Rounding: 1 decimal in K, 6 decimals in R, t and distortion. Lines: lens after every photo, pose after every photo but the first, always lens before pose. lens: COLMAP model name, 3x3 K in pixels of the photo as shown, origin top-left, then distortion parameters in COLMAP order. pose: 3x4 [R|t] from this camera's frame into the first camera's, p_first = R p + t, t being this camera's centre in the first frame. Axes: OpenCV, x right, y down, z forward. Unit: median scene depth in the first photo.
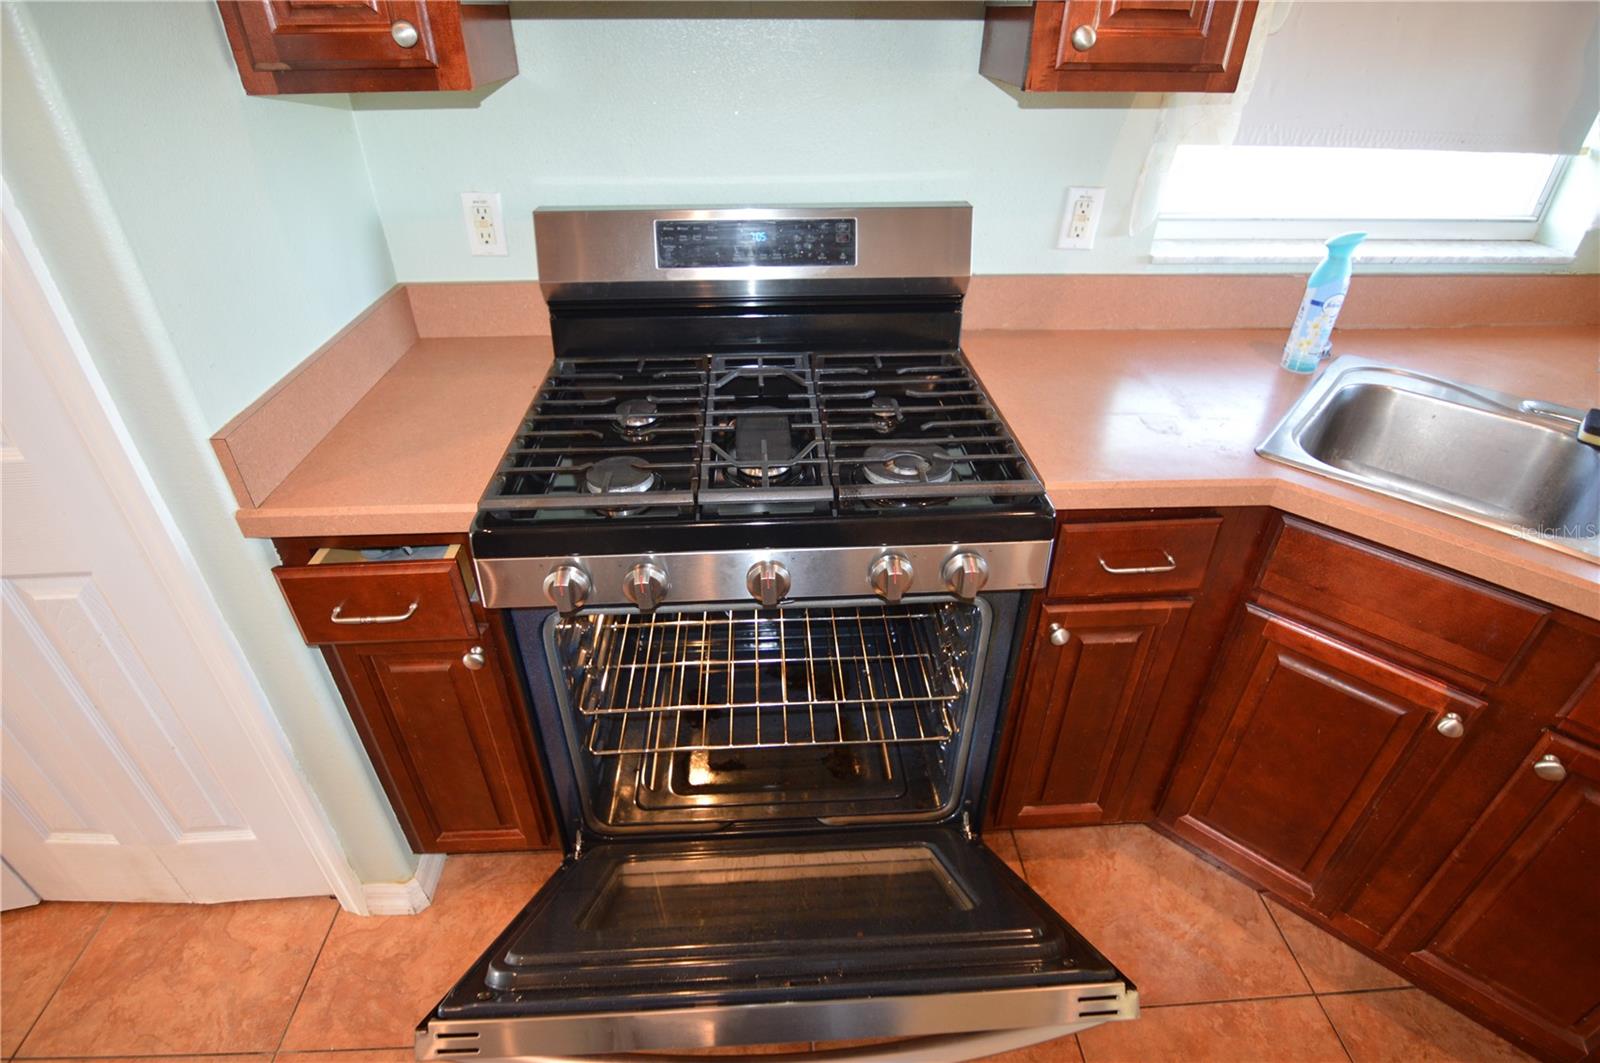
lens RADIAL K [[786.9, 0, 801.8], [0, 786.9, 528.8], [0, 0, 1]] dist [-0.009871, -0.006376]
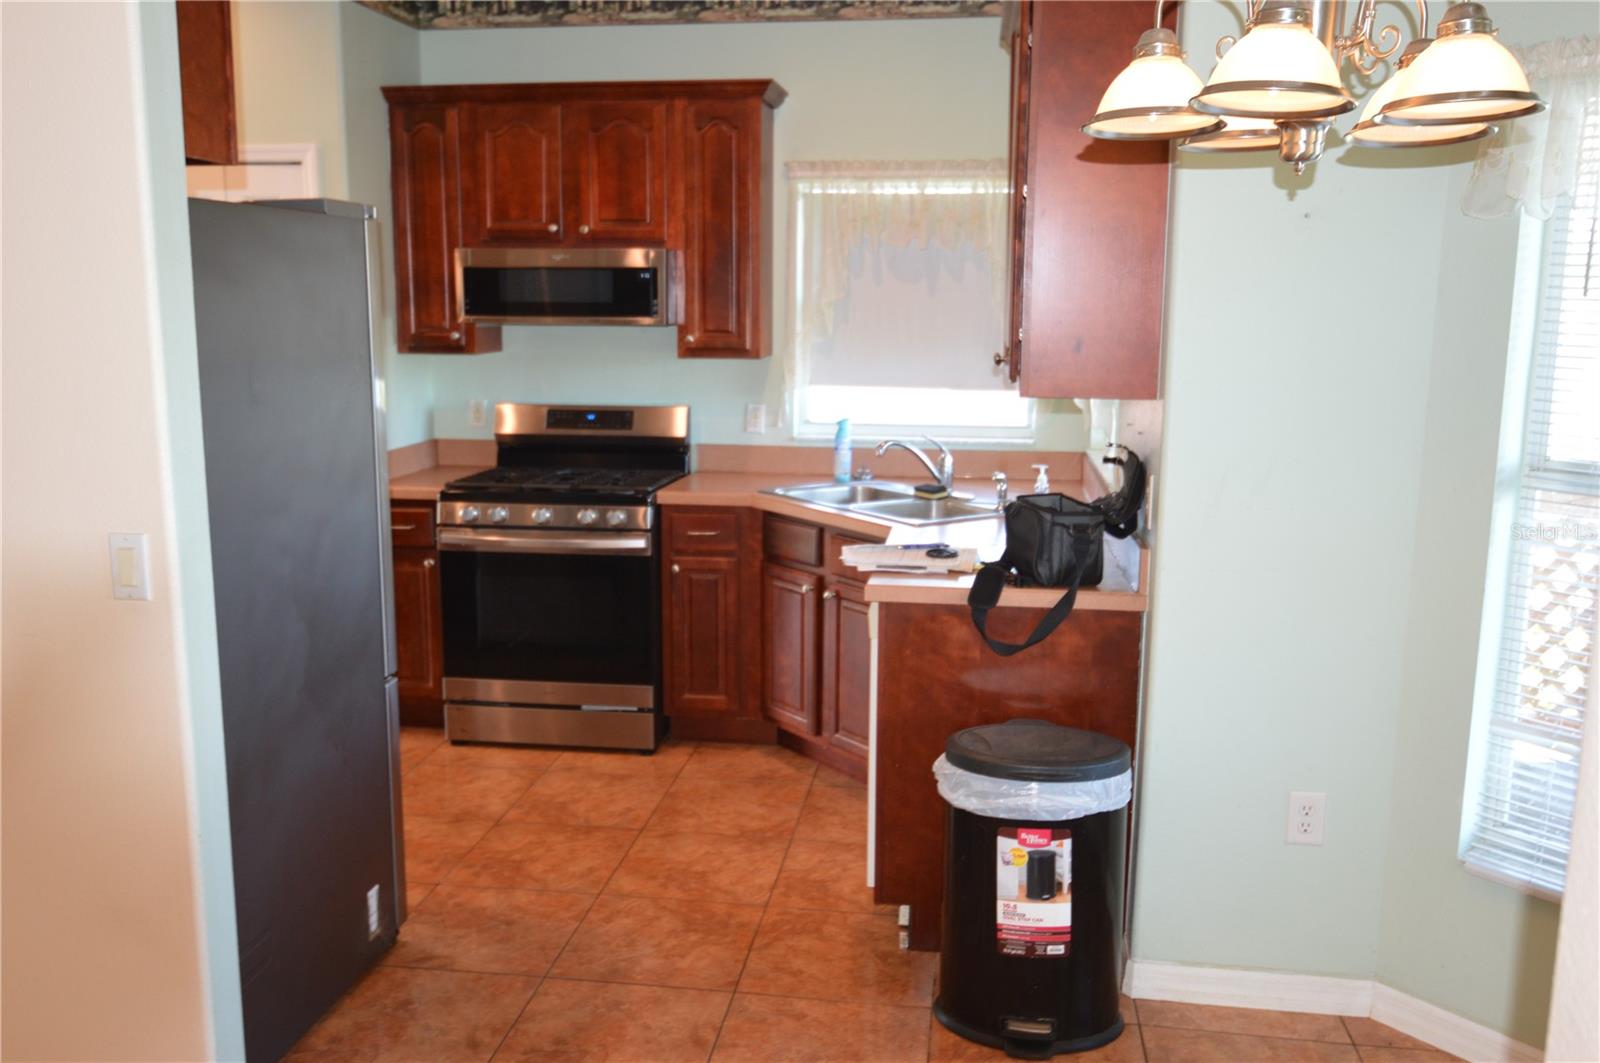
lens RADIAL K [[1360.5, 0, 799.2], [0, 1360.5, 533.0], [0, 0, 1]] dist [-0.015306, 0.006090]
pose [[0.979098, 0.037098, -0.199979, 1.275864], [-0.115530, 0.910649, -0.396701, 1.353395], [0.167393, 0.411512, 0.895900, -2.157286]]
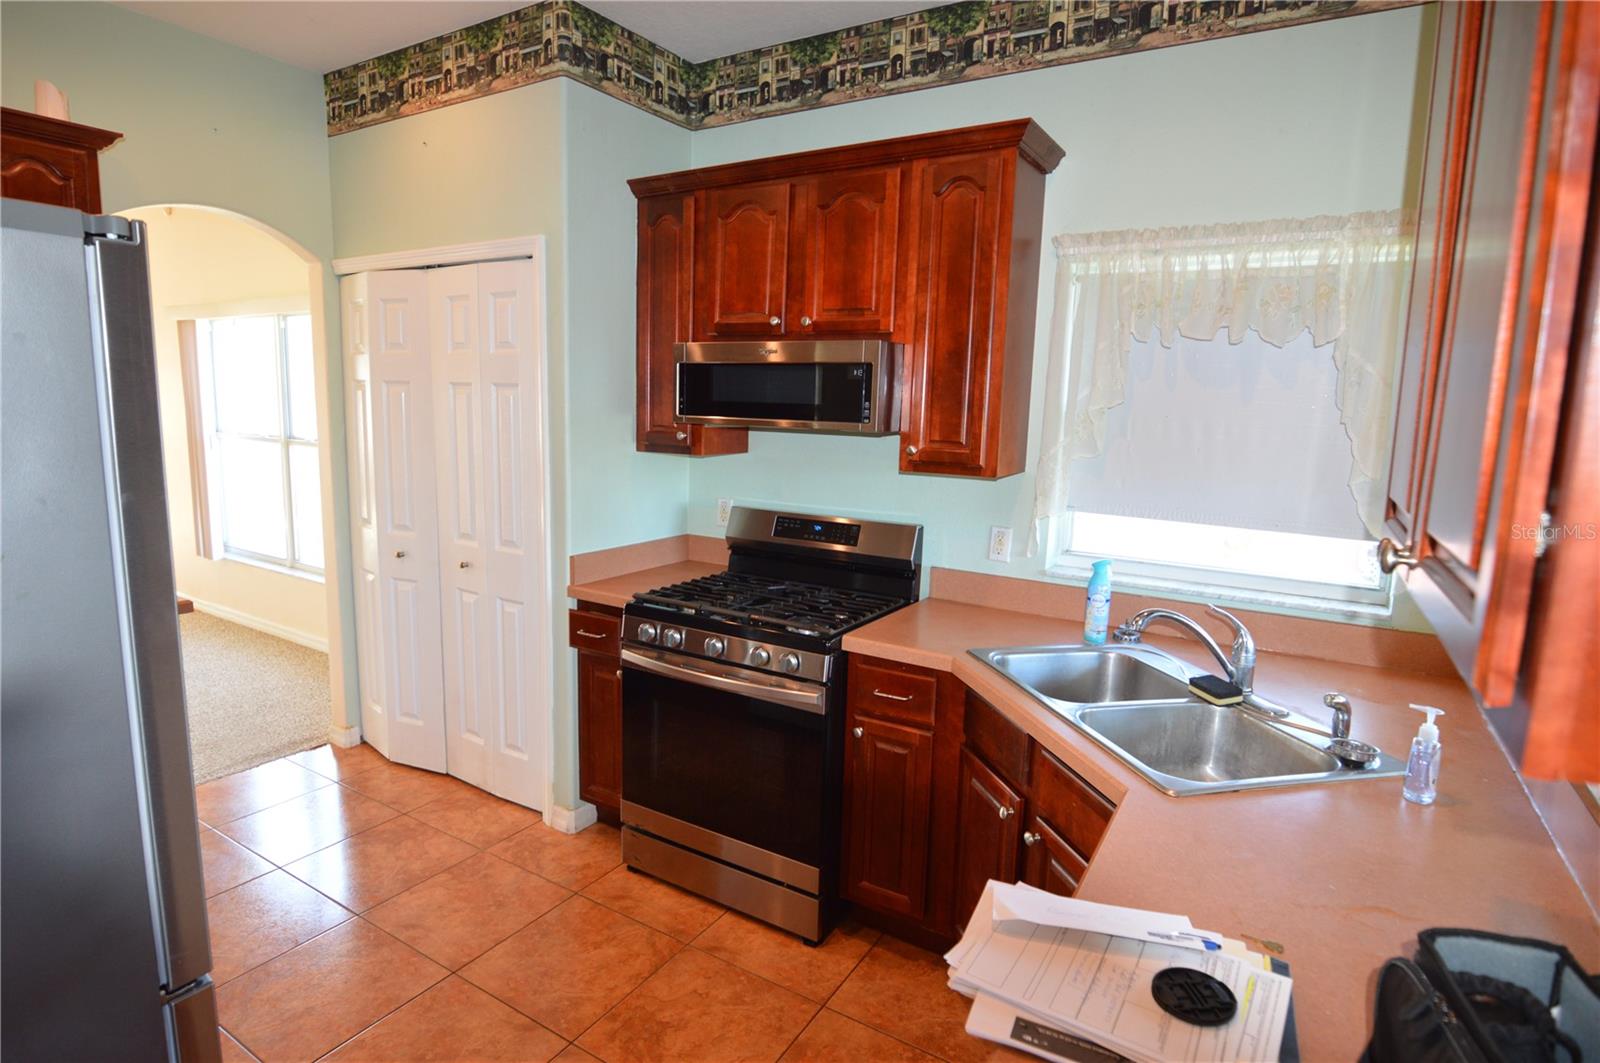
lens RADIAL K [[843.8, 0, 786.3], [0, 843.8, 530.3], [0, 0, 1]] dist [-0.006830, -0.003761]
pose [[0.816634, 0.106560, -0.567233, 1.104832], [-0.341069, 0.881941, -0.325350, 0.365589], [0.465597, 0.459158, 0.756567, -0.675997]]
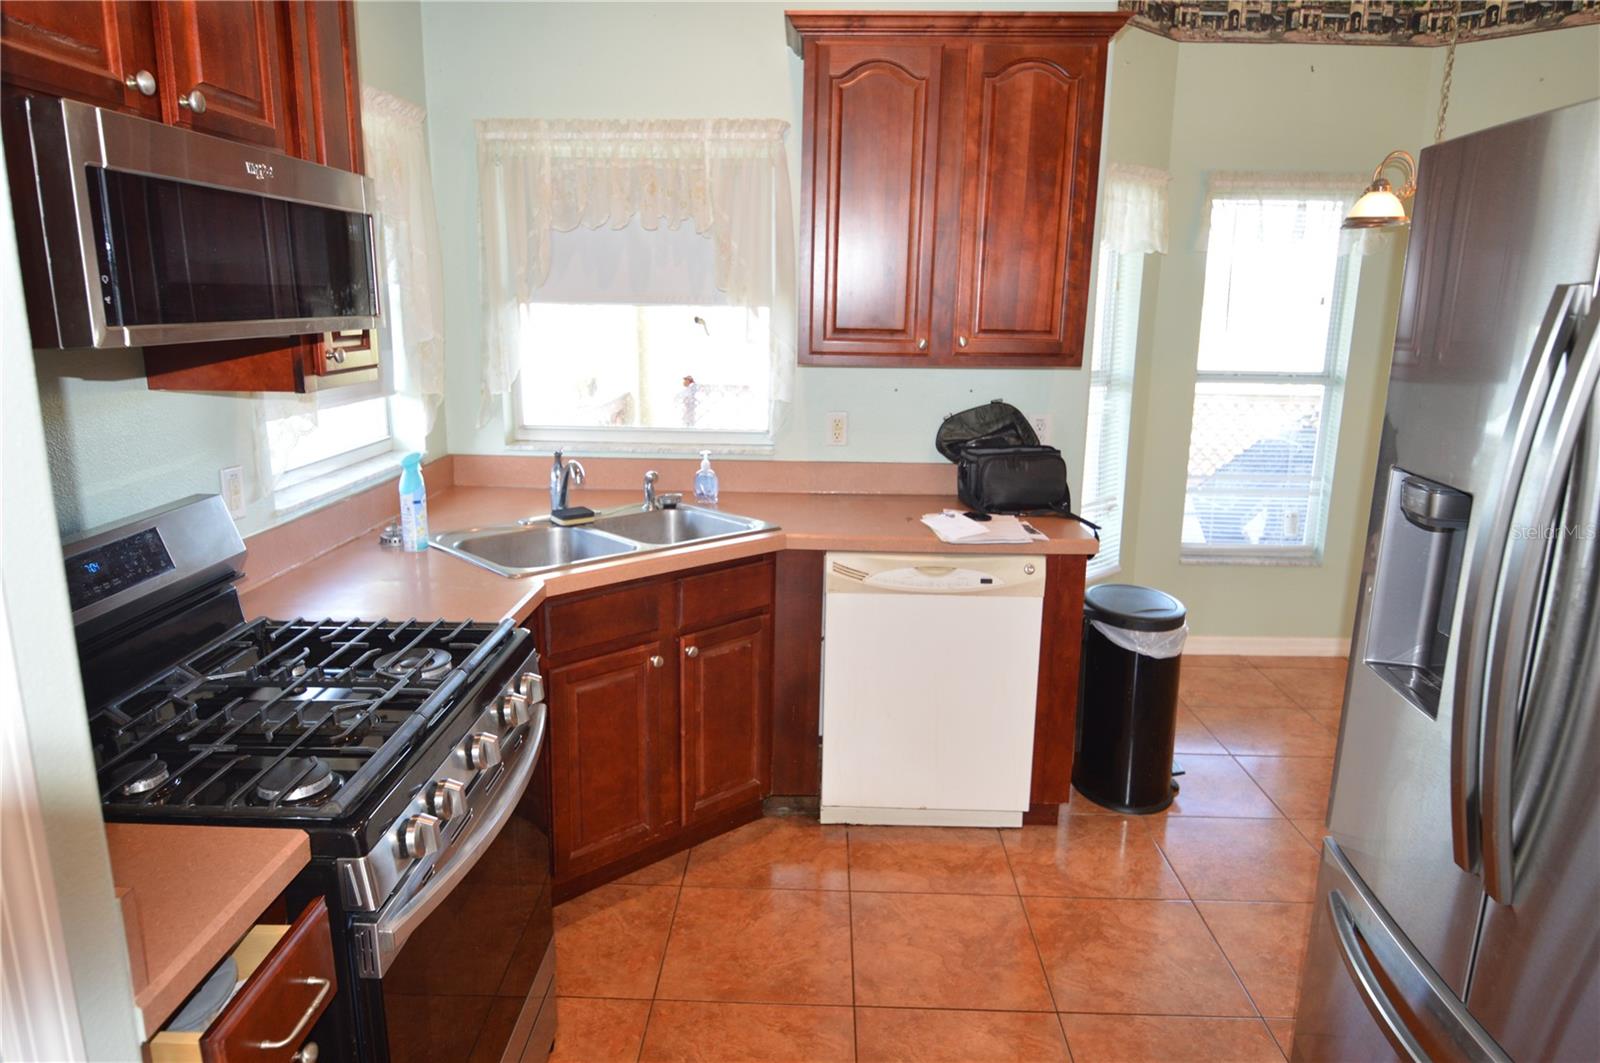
lens RADIAL K [[1029.7, 0, 794.7], [0, 1029.7, 528.5], [0, 0, 1]] dist [0.002798, -0.017241]
pose [[0.090722, -0.224399, 0.970265, -1.098079], [0.546592, 0.825640, 0.139843, -0.129672], [-0.832470, 0.517652, 0.197558, 0.067641]]
